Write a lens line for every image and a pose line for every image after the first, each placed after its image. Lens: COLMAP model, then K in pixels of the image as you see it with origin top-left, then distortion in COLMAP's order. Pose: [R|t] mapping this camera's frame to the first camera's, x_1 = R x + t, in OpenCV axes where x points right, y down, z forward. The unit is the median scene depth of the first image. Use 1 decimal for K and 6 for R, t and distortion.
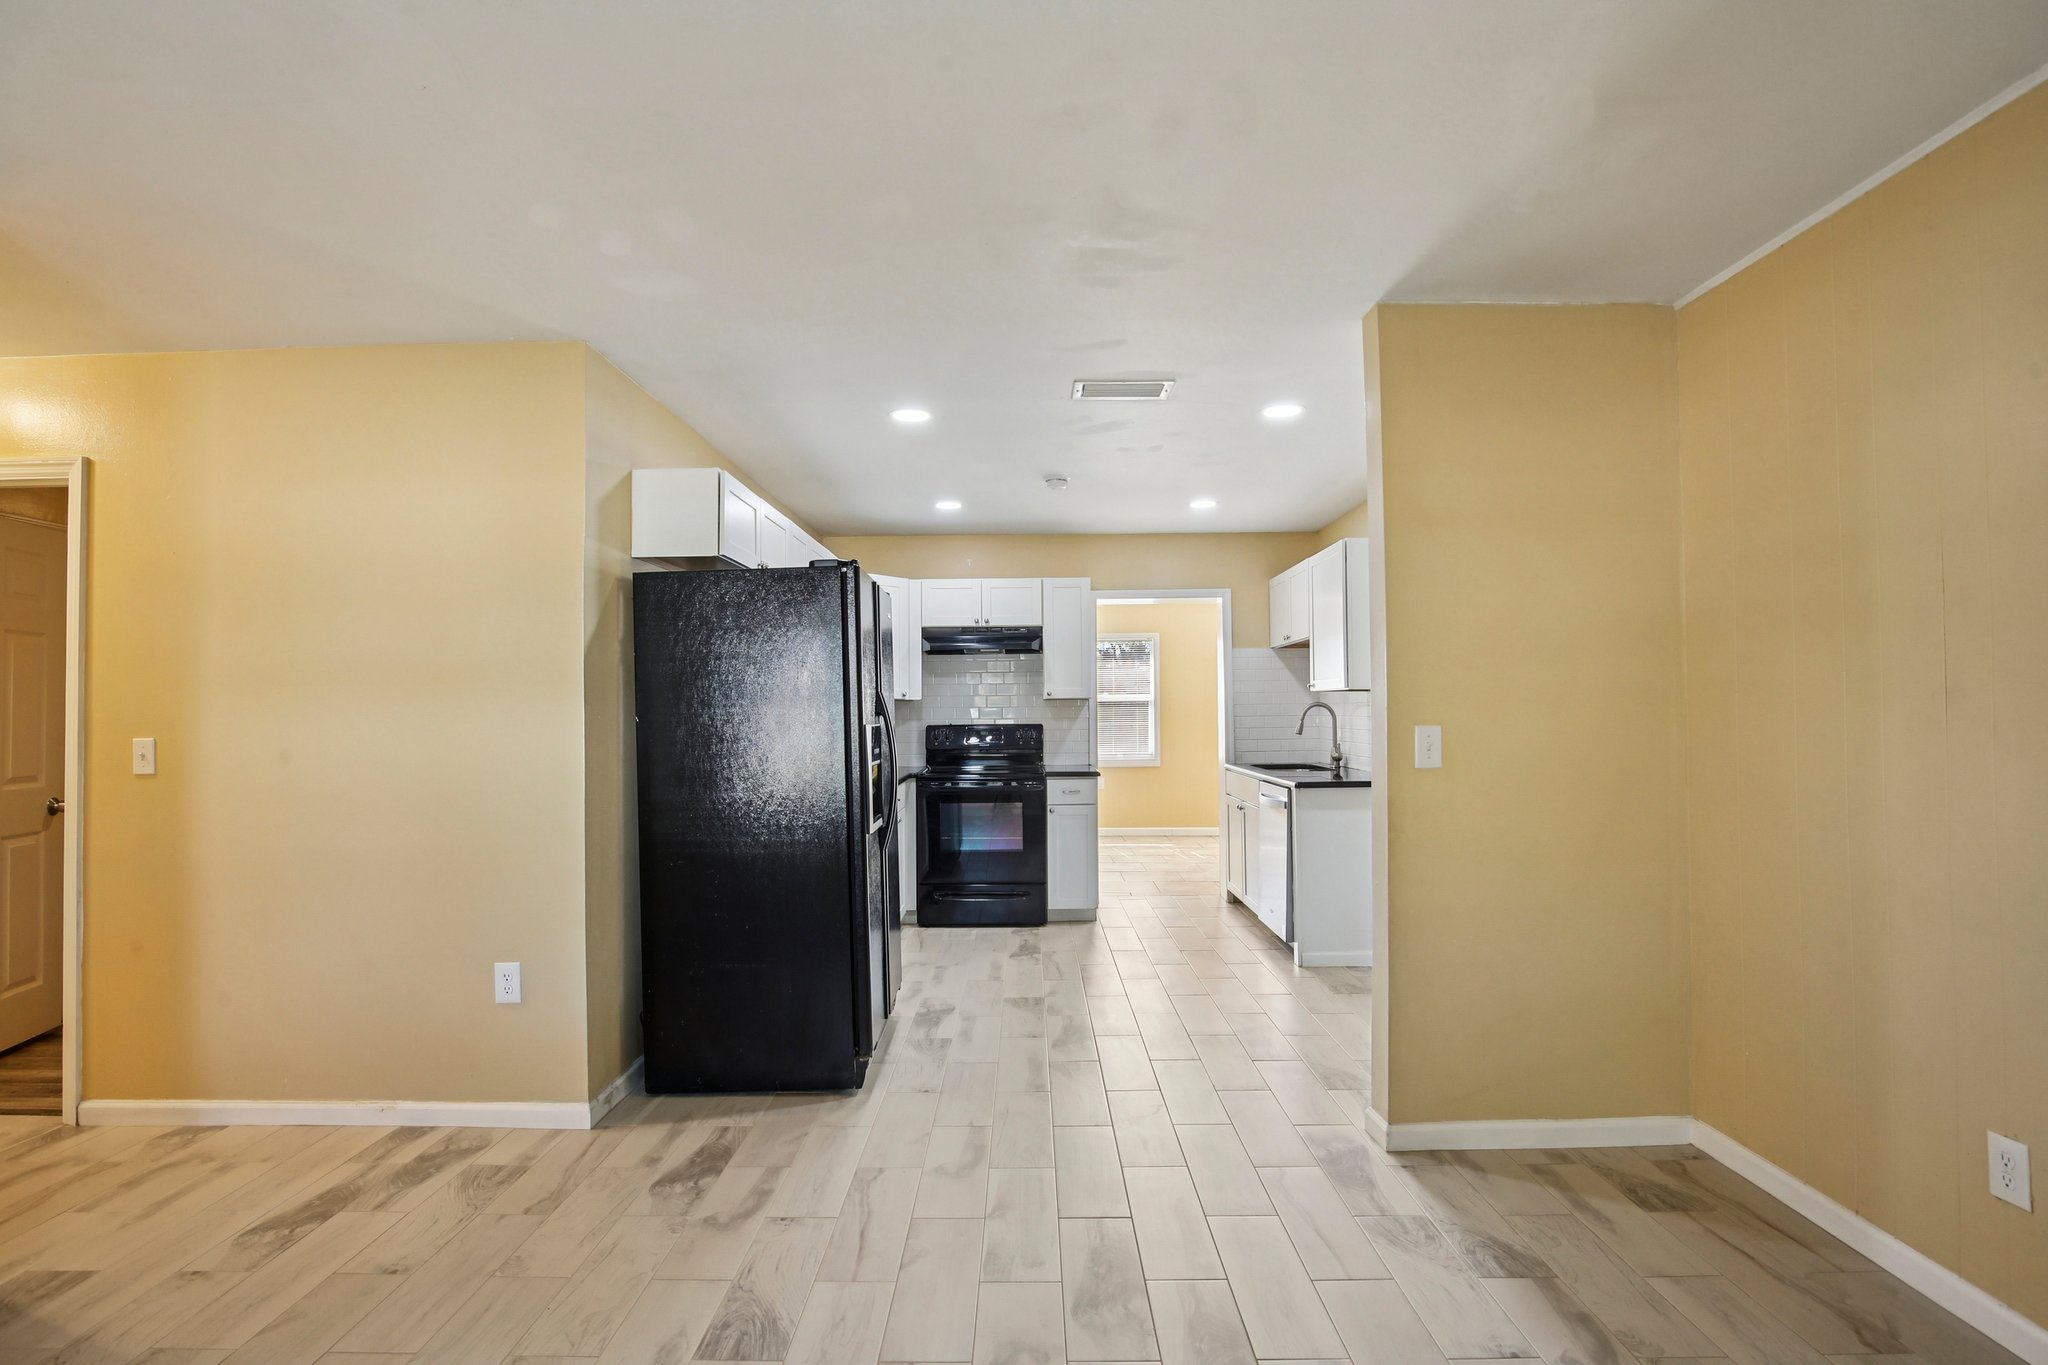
lens RADIAL K [[980.0, 0, 1026.0], [0, 980.0, 688.5], [0, 0, 1]] dist [-0.021636, 0.000968]
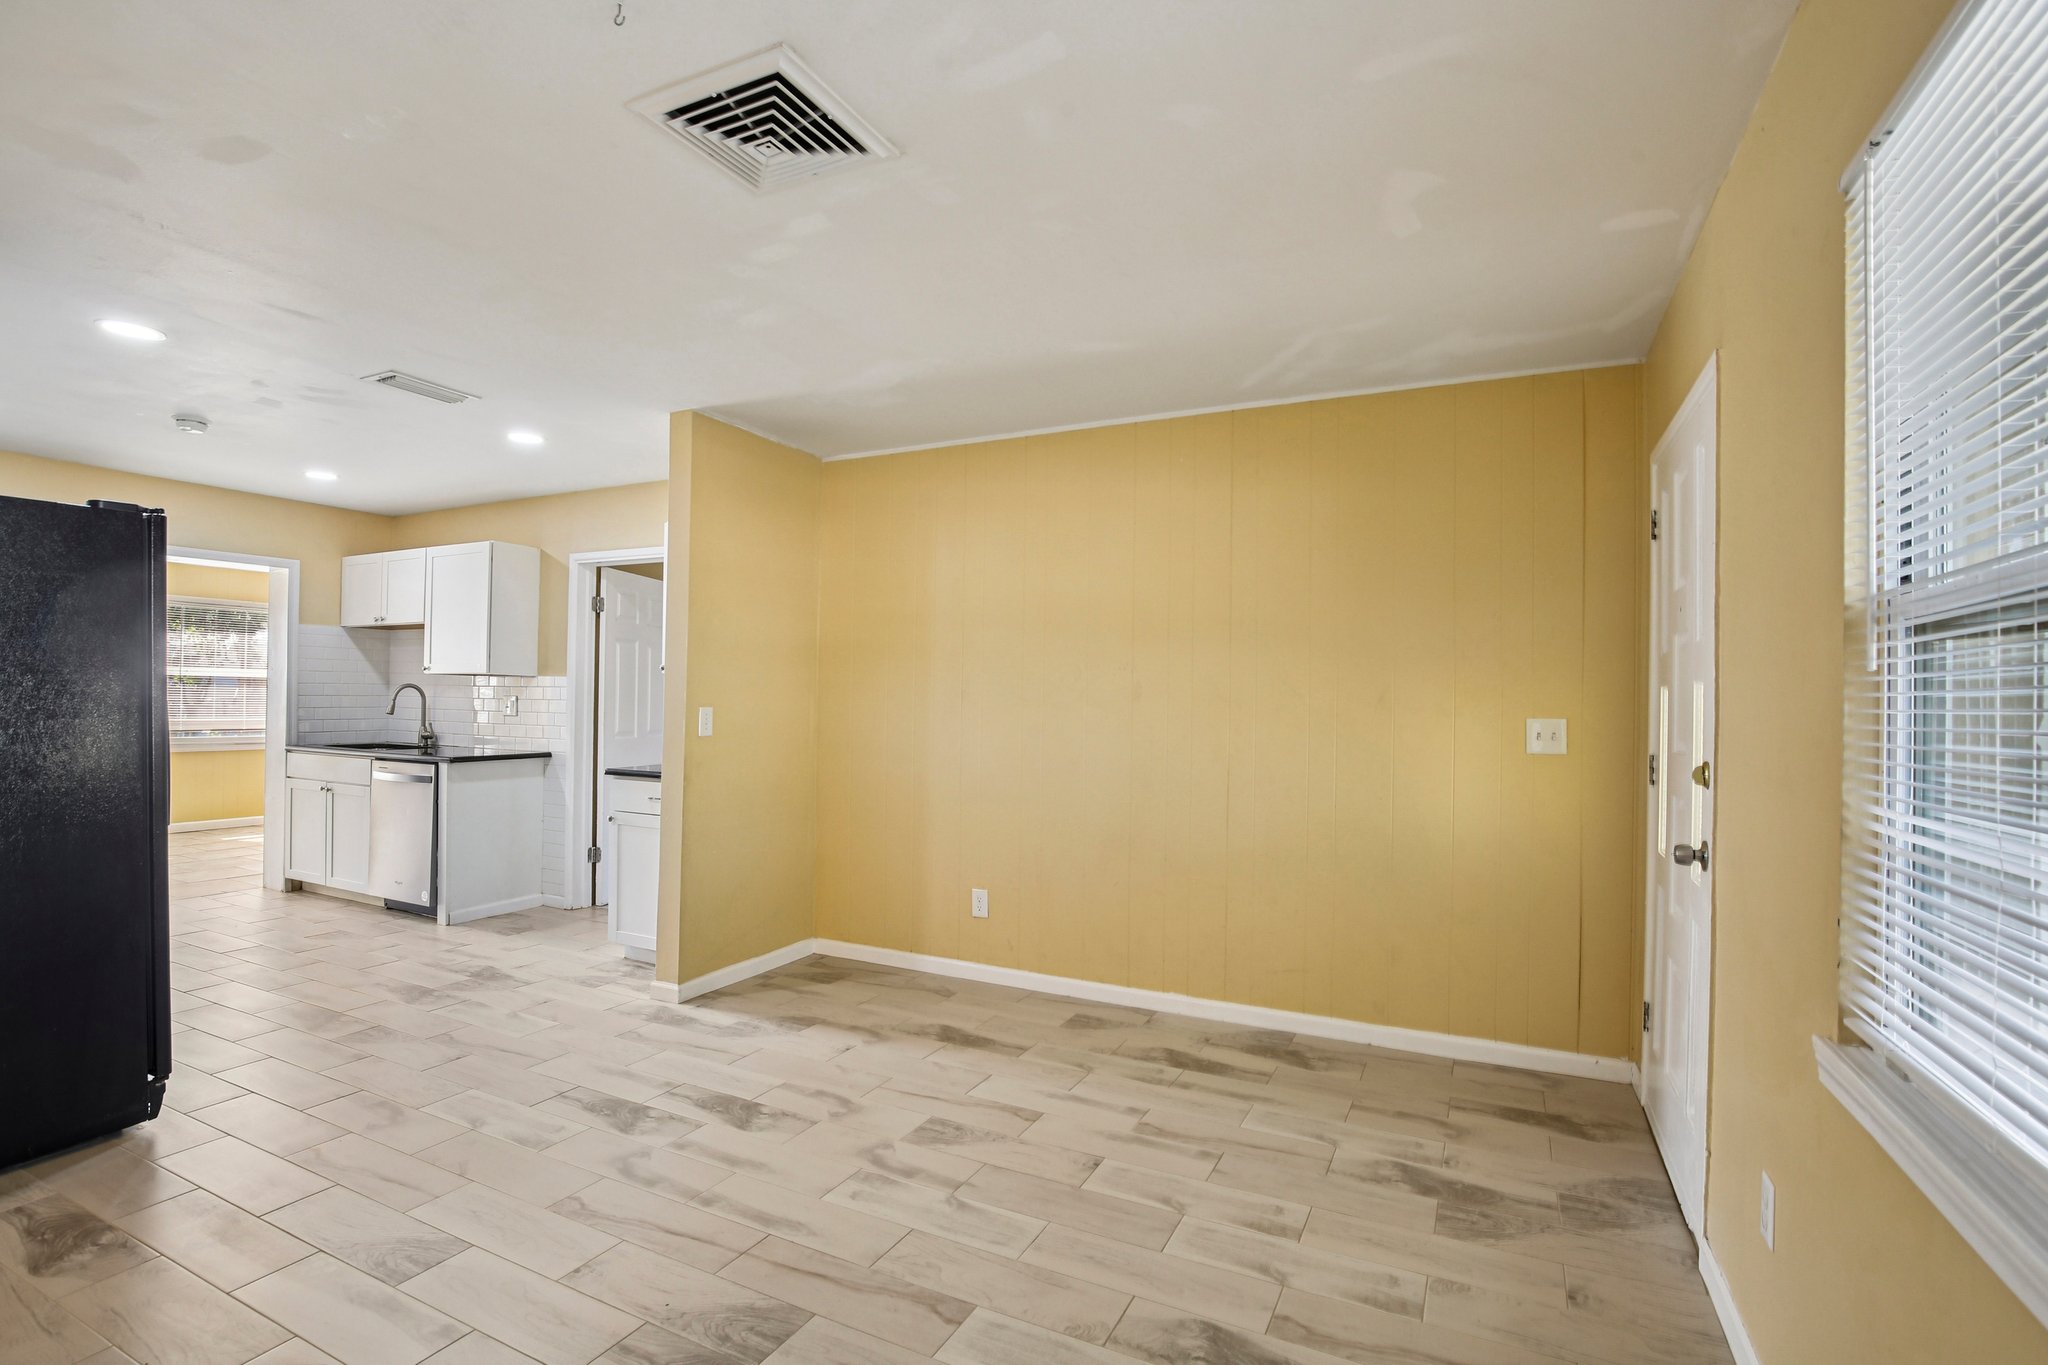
lens RADIAL K [[952.8, 0, 993.9], [0, 952.8, 690.8], [0, 0, 1]] dist [-0.025007, 0.002824]
pose [[0.457153, 0.022173, 0.889112, -0.318366], [-0.039950, 0.999192, -0.004377, 0.001154], [-0.888490, -0.033519, 0.457669, -0.017894]]
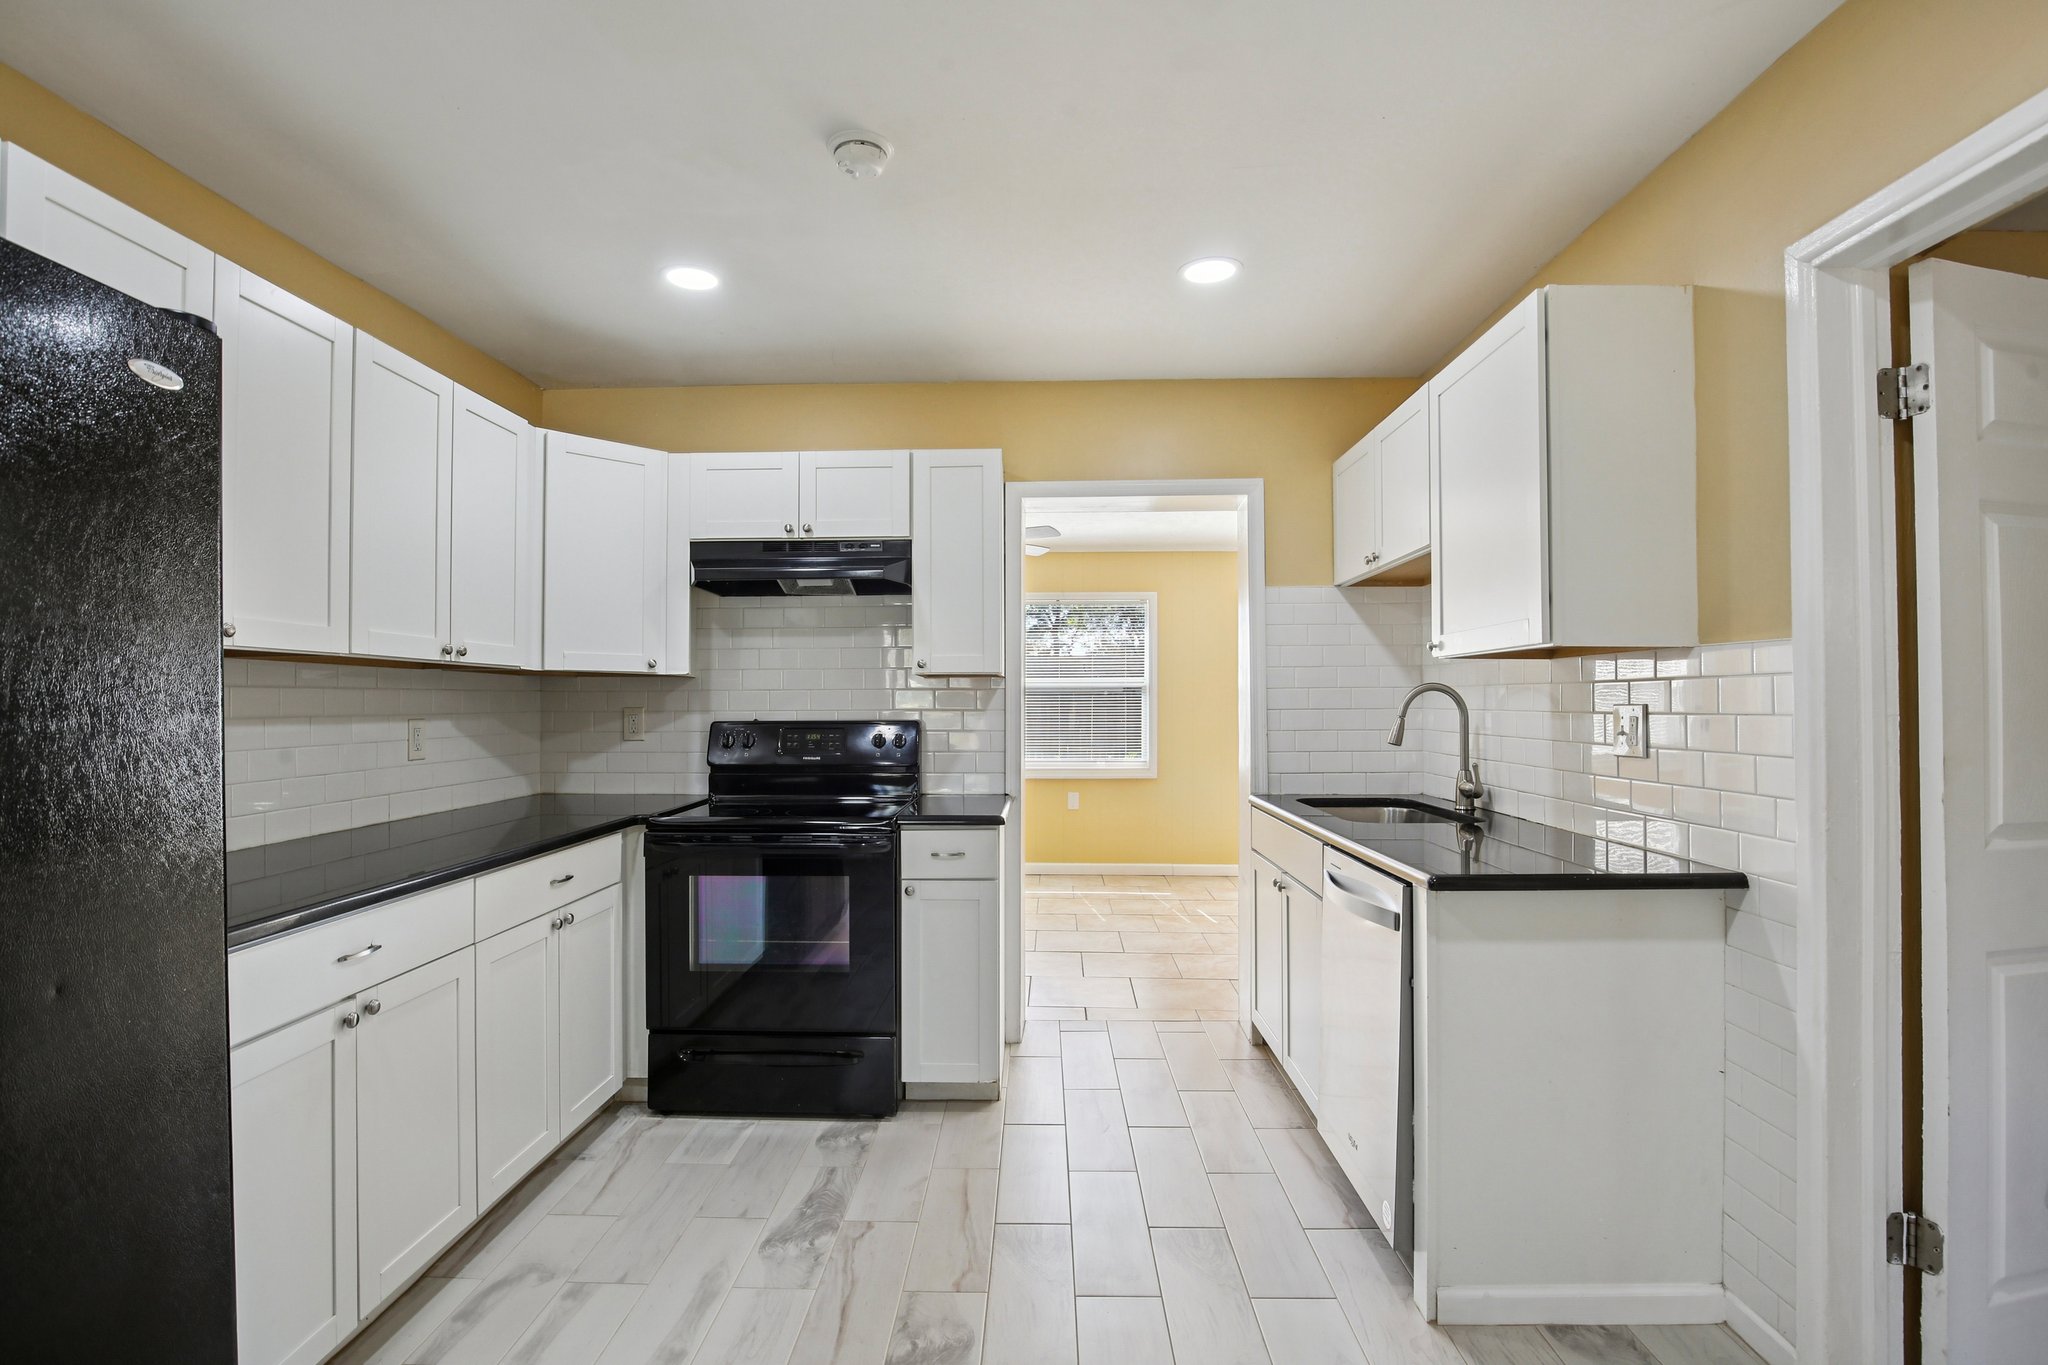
lens RADIAL K [[980.0, 0, 1022.5], [0, 980.0, 689.3], [0, 0, 1]] dist [-0.021636, 0.000968]
pose [[0.999676, 0.006473, -0.024631, 0.096218], [-0.006232, 0.999932, 0.009866, 0.013706], [0.024693, -0.009709, 0.999648, 0.487858]]
